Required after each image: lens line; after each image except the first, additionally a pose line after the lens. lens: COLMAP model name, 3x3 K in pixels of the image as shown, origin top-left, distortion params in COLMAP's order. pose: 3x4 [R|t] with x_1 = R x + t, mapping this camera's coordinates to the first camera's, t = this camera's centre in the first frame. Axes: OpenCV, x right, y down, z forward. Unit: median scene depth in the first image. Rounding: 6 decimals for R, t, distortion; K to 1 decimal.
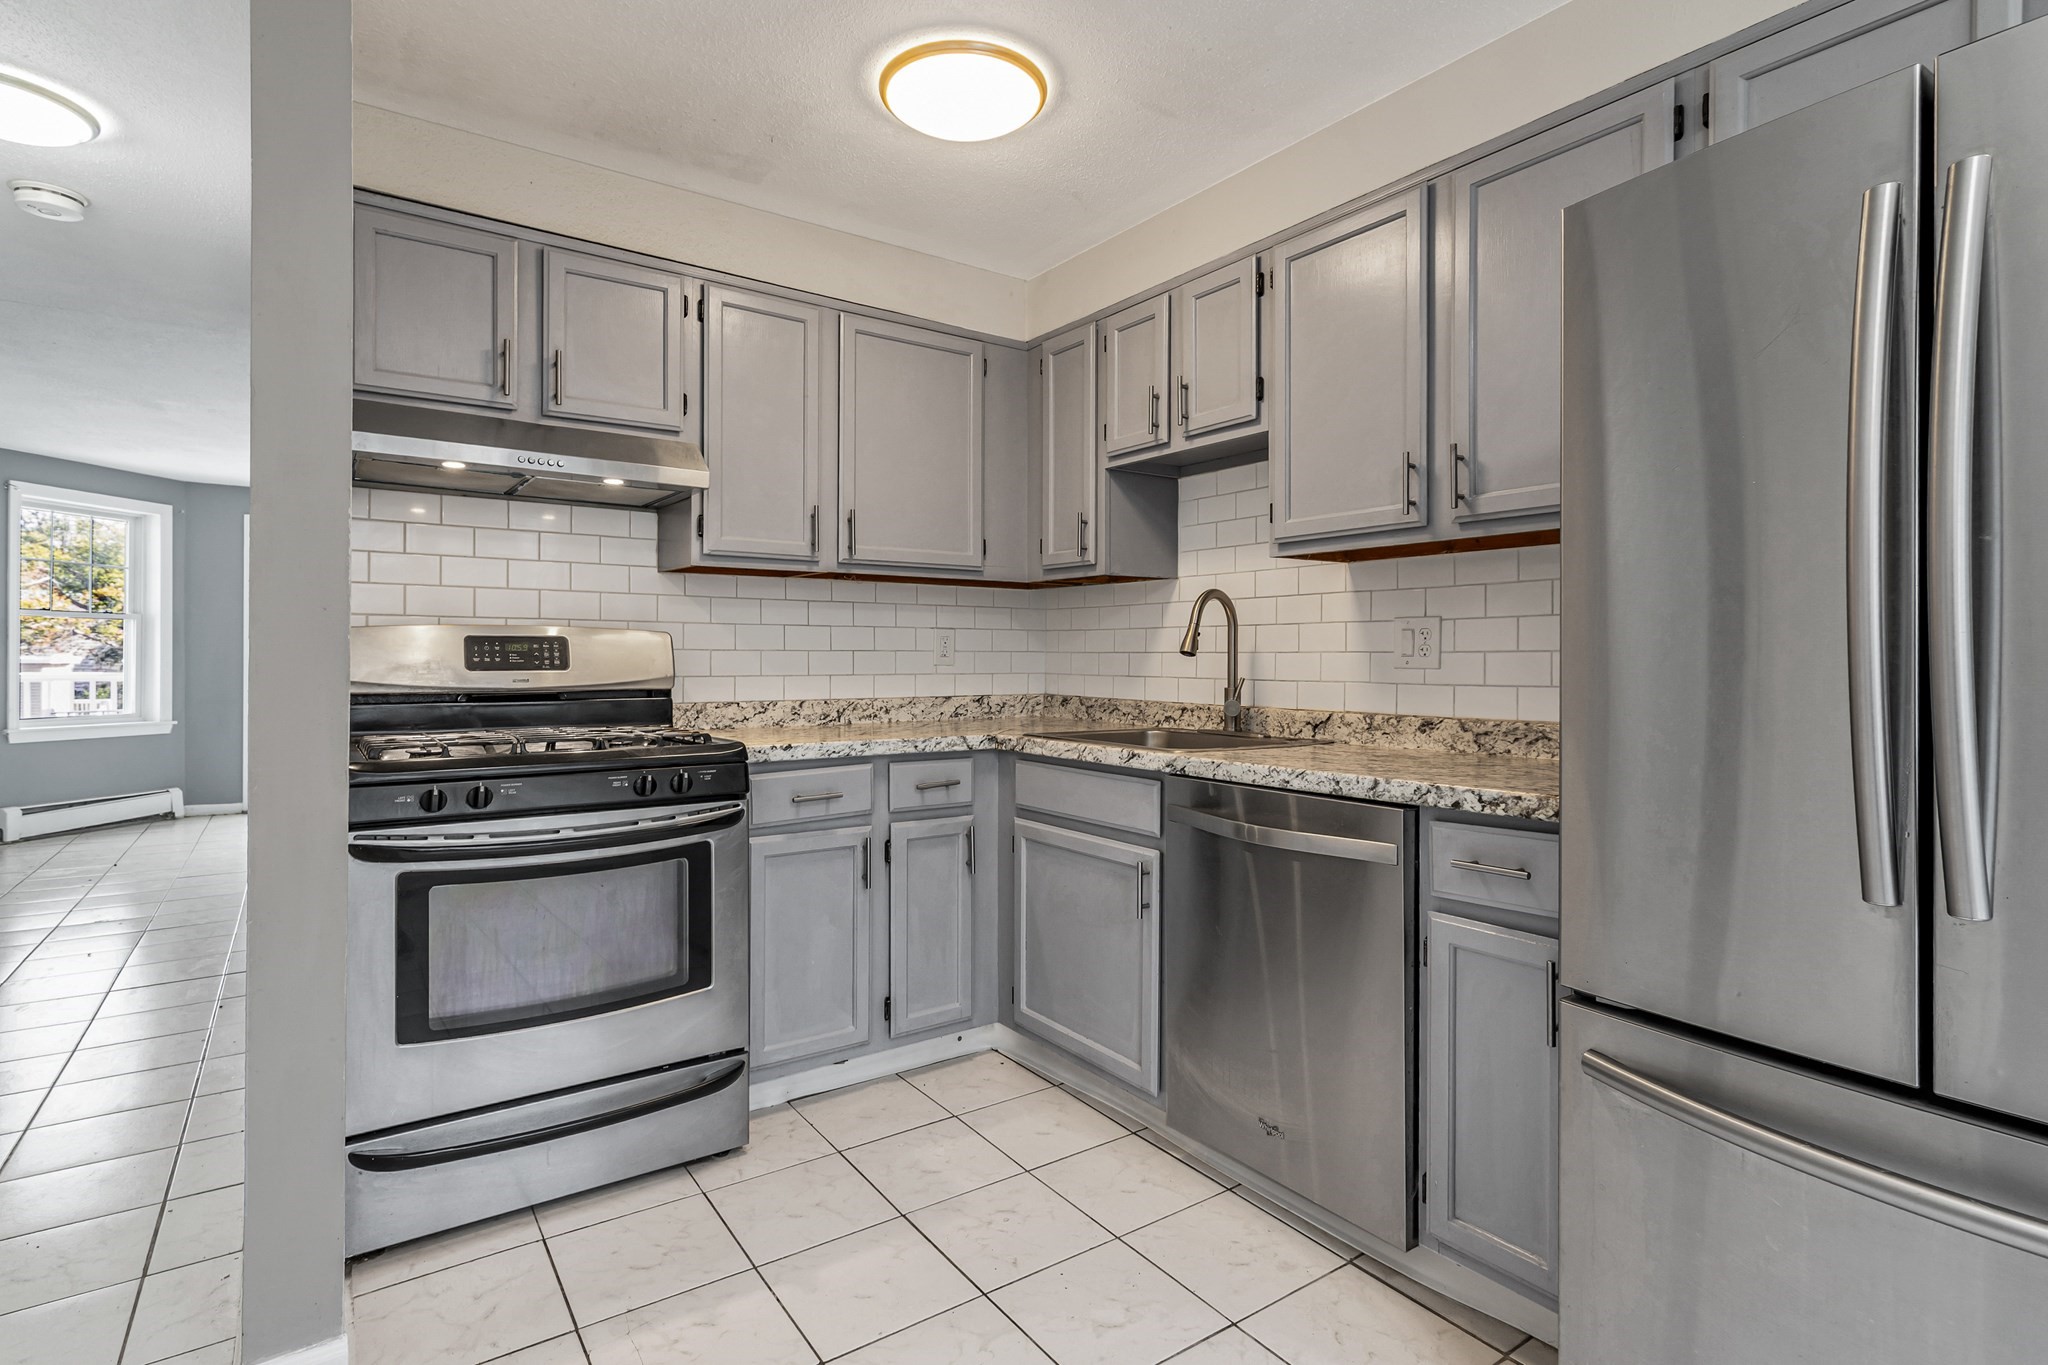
lens RADIAL K [[1015.3, 0, 1031.5], [0, 1015.3, 665.8], [0, 0, 1]] dist [-0.002646, 0.001317]
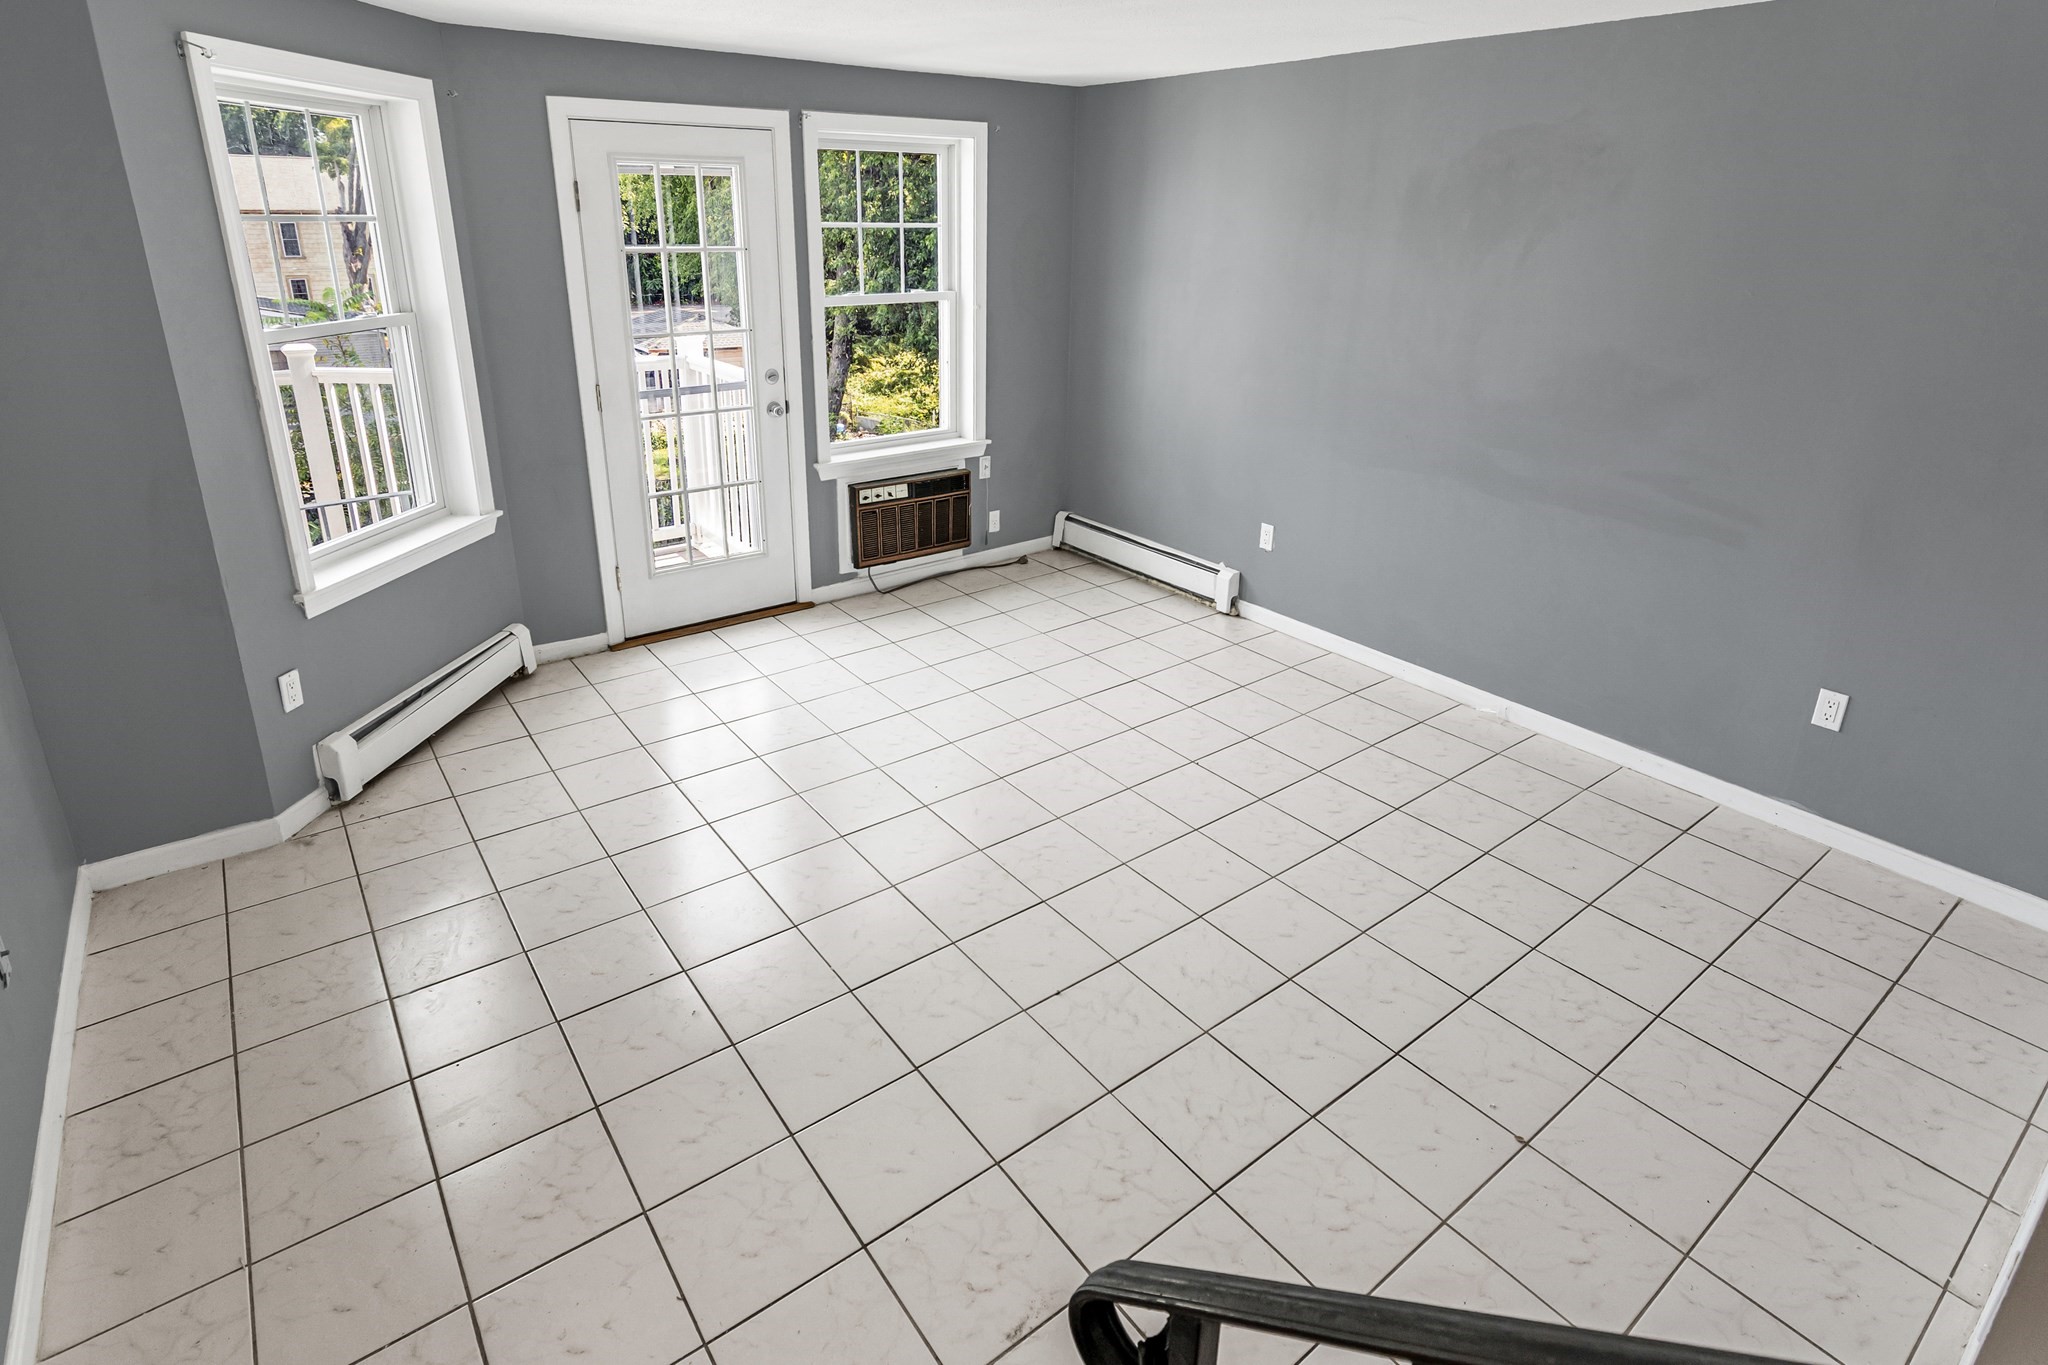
lens RADIAL K [[1130.4, 0, 1021.2], [0, 1130.4, 665.0], [0, 0, 1]] dist [0.003384, -0.002663]
pose [[0.999350, 0.017008, -0.031772, -1.407641], [-0.004480, 0.933417, 0.358765, -0.237180], [0.035759, -0.358390, 0.932887, 1.051453]]
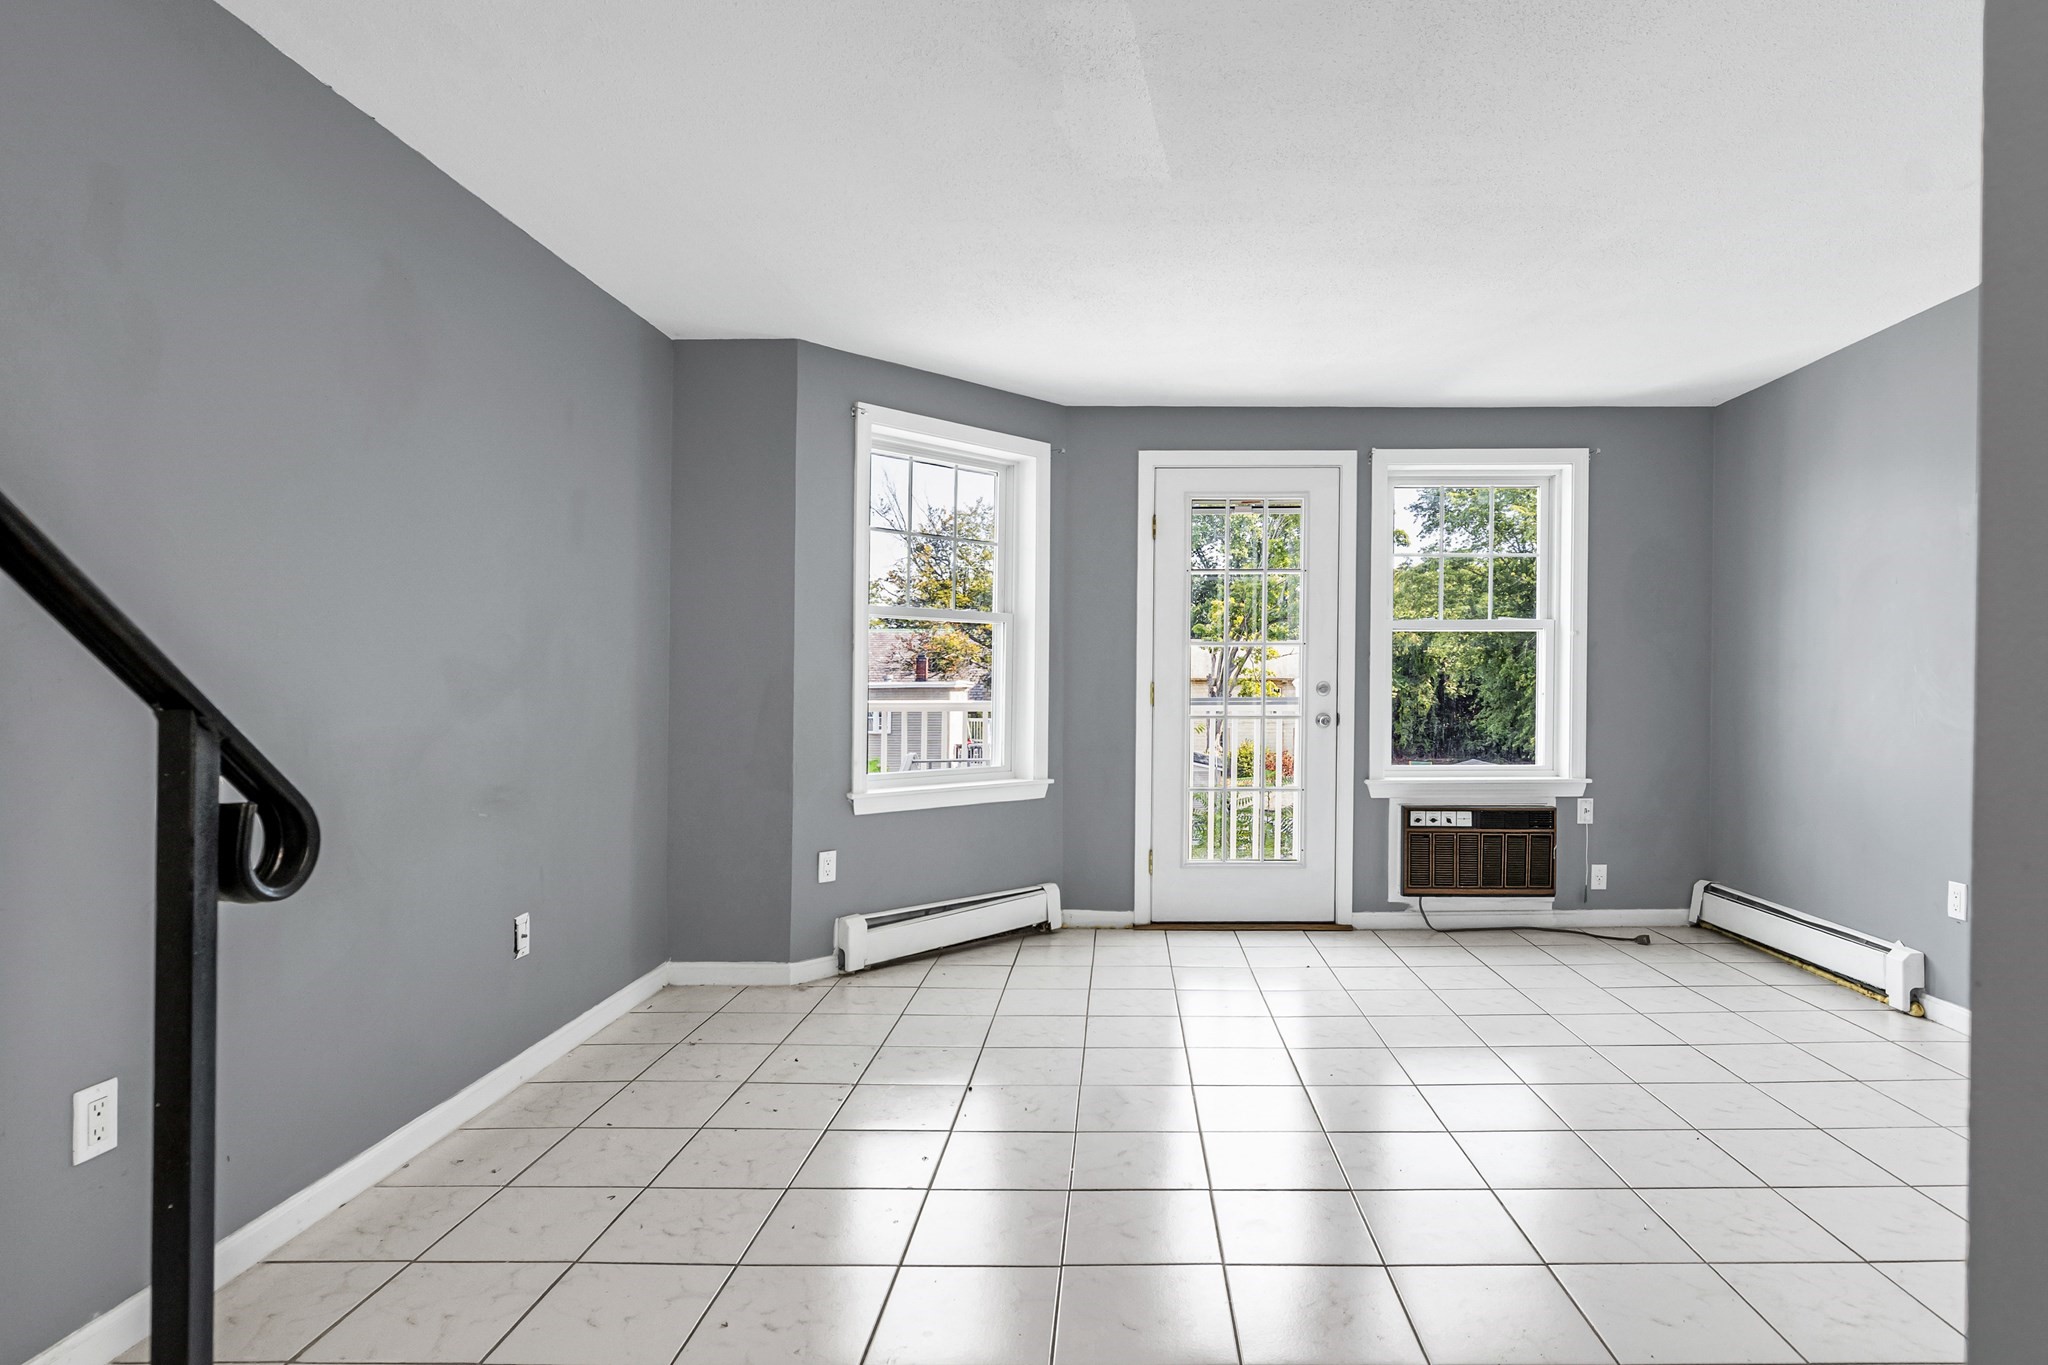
lens RADIAL K [[1130.4, 0, 1011.5], [0, 1130.4, 696.9], [0, 0, 1]] dist [0.003384, -0.002663]
pose [[0.750618, 0.007848, -0.660690, -1.021052], [-0.004867, 0.999968, 0.006349, -0.006101], [0.660719, -0.001550, 0.750632, 1.165790]]
